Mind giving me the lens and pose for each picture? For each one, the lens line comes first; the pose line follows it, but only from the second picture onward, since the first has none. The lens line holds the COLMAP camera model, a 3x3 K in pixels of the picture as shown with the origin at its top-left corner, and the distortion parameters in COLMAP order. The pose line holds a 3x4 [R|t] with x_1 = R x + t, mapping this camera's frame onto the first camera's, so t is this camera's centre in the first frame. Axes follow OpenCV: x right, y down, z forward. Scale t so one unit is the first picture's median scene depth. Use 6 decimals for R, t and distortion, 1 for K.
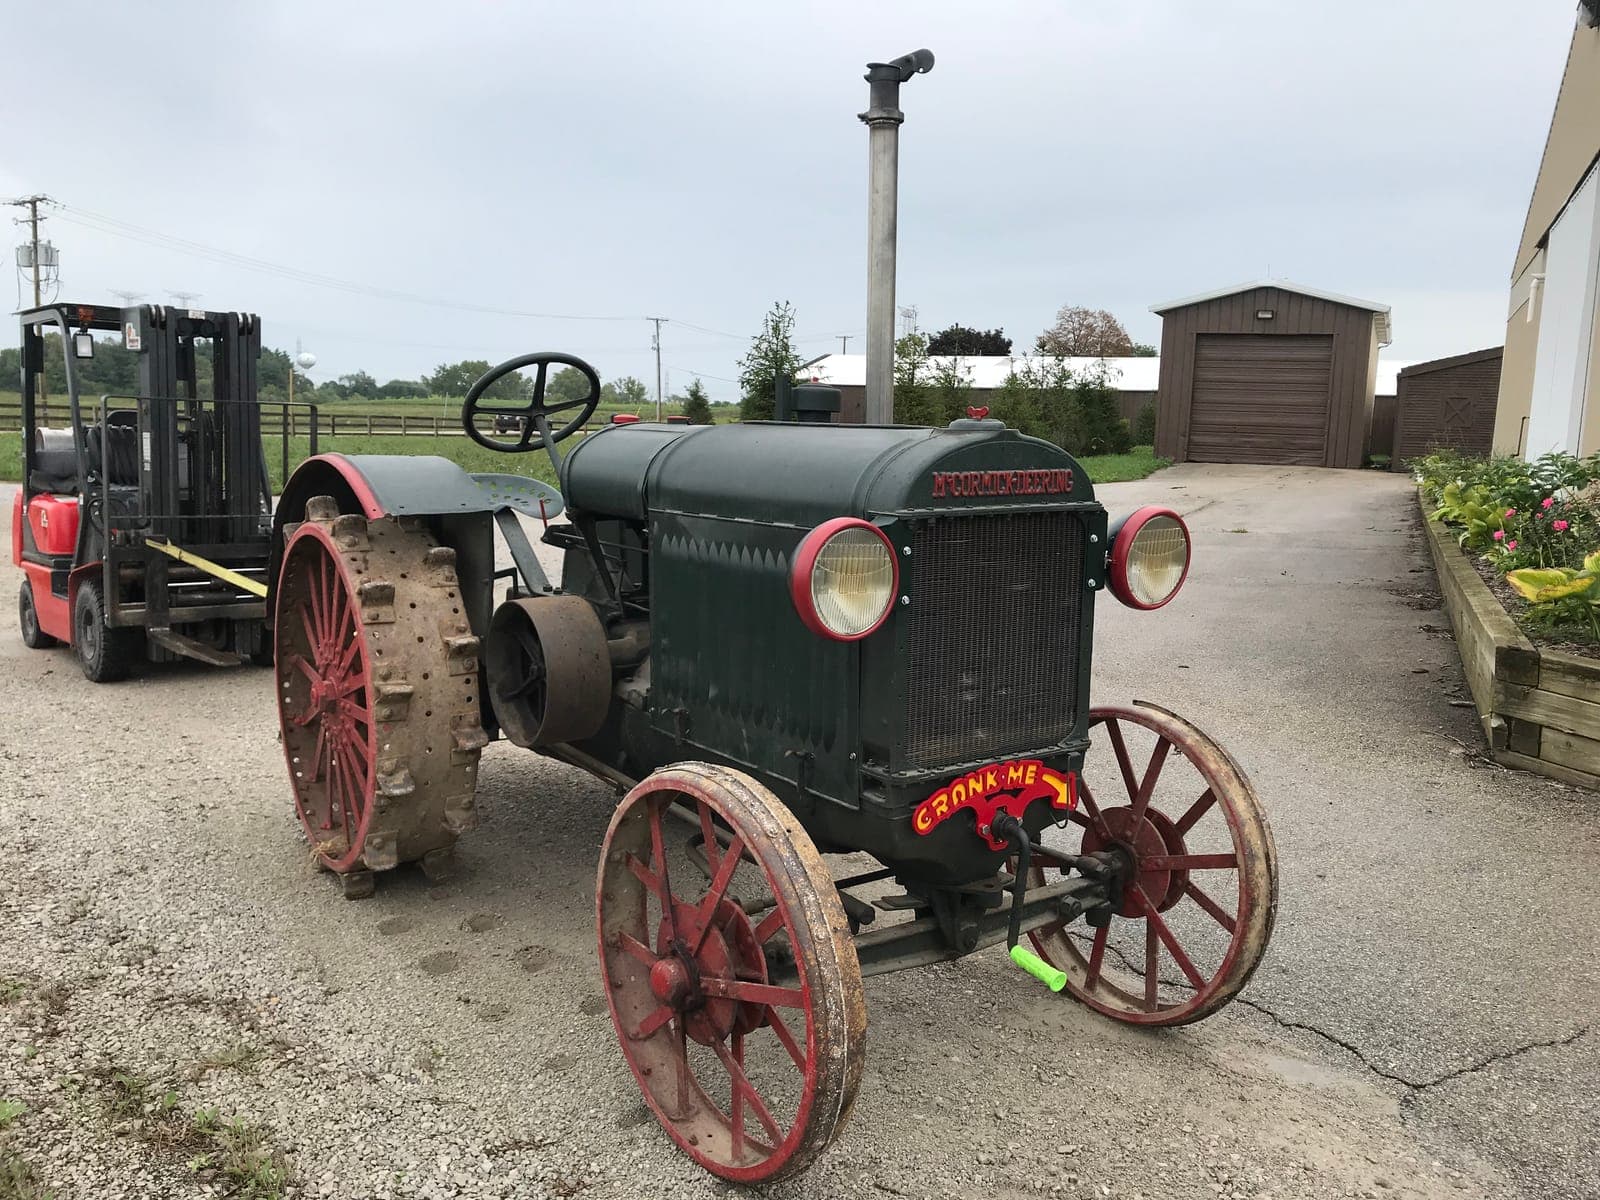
lens RADIAL K [[1347.9, 0, 795.6], [0, 1347.9, 602.9], [0, 0, 1]] dist [0.016923, -0.008619]
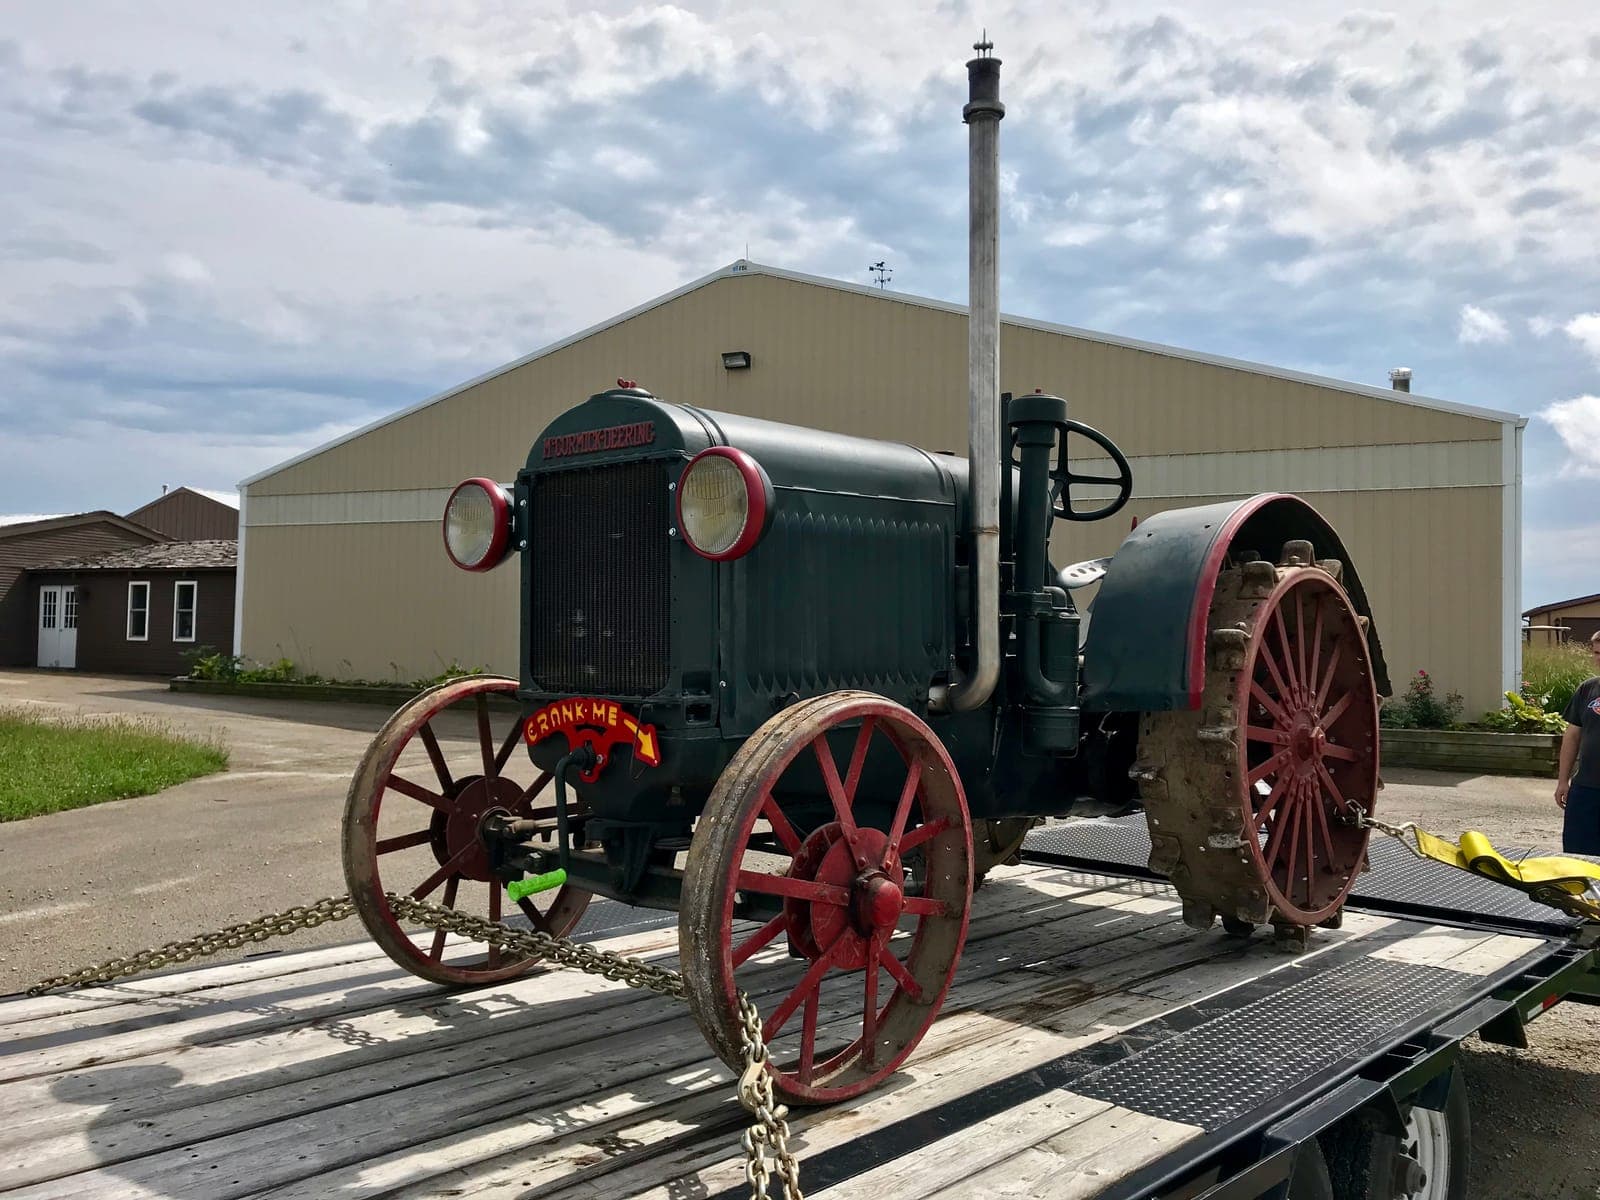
lens RADIAL K [[1347.9, 0, 799.2], [0, 1347.9, 599.8], [0, 0, 1]] dist [0.016923, -0.008619]
pose [[0.199053, -0.056951, -0.978333, 1.247874], [-0.146770, 0.985318, -0.087220, 0.110999], [0.968936, 0.160951, 0.187772, 0.949530]]
